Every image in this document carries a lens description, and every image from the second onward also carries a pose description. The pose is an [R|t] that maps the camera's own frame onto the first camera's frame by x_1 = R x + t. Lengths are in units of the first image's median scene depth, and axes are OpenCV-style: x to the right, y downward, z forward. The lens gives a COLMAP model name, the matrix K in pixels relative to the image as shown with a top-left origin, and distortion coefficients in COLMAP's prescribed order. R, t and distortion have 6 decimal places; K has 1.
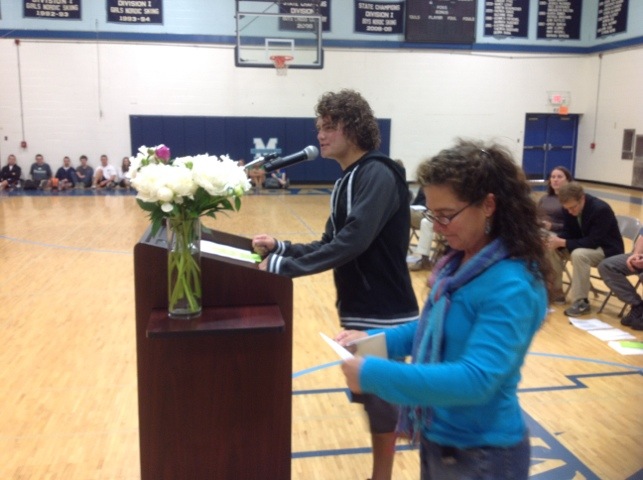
lens RADIAL K [[616.1, 0, 321.5], [0, 616.1, 240.0], [0, 0, 1]] dist [0.110092, -0.255773]
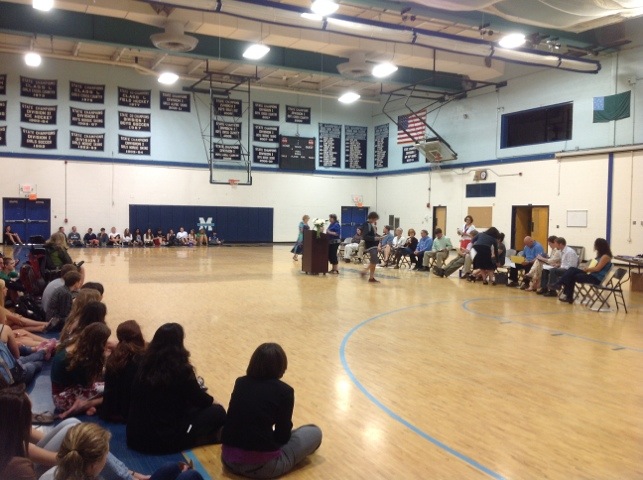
lens RADIAL K [[603.2, 0, 320.8], [0, 603.2, 244.6], [0, 0, 1]] dist [0.121755, -0.227930]
pose [[0.956337, -0.005625, 0.292213, -0.756751], [0.042067, 0.992053, -0.118578, 0.356687], [-0.289224, 0.125693, 0.948974, -1.992603]]
